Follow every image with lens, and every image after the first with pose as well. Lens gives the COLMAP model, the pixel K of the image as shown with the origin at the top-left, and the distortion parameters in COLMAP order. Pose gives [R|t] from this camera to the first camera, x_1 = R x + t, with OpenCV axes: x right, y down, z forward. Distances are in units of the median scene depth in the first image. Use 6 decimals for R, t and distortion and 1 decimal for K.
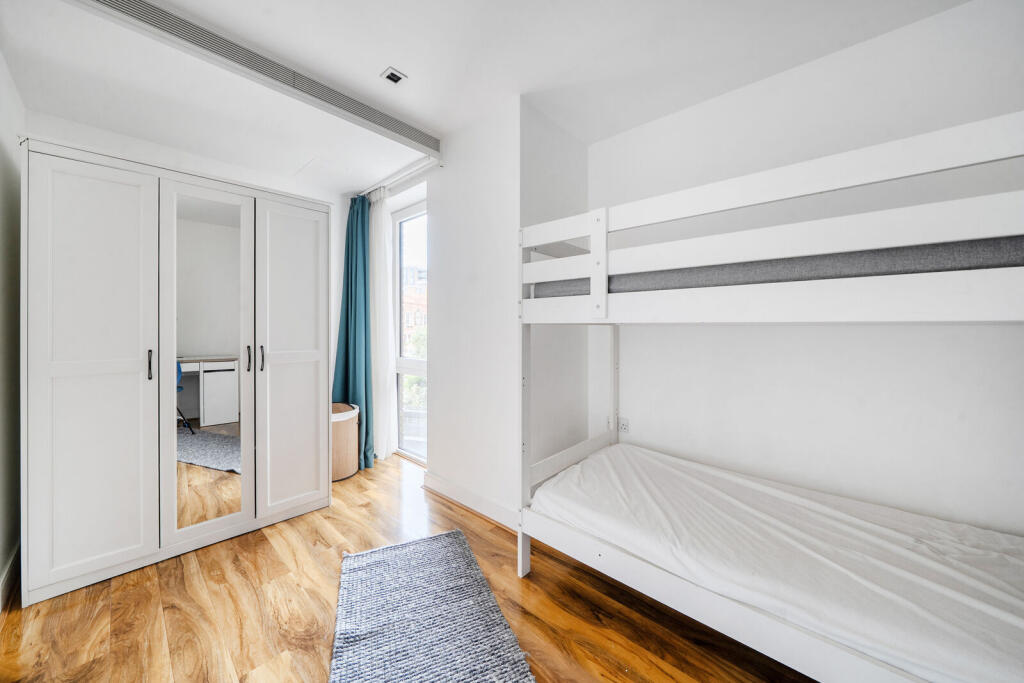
lens RADIAL K [[351.9, 0, 500.9], [0, 351.9, 323.5], [0, 0, 1]] dist [-0.000175, -0.000506]
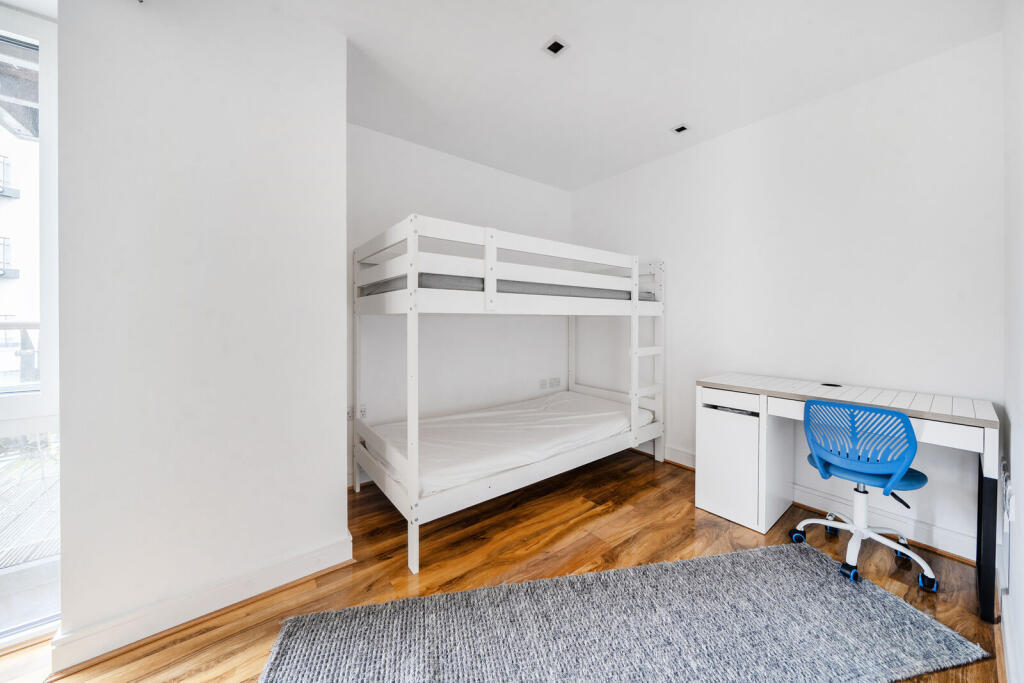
lens RADIAL K [[351.9, 0, 490.6], [0, 351.9, 323.5], [0, 0, 1]] dist [-0.000175, -0.000506]
pose [[0.212938, -0.011472, 0.976998, -0.951481], [-0.004317, 0.999910, 0.012682, 0.016819], [-0.977056, -0.006919, 0.212870, 0.669971]]
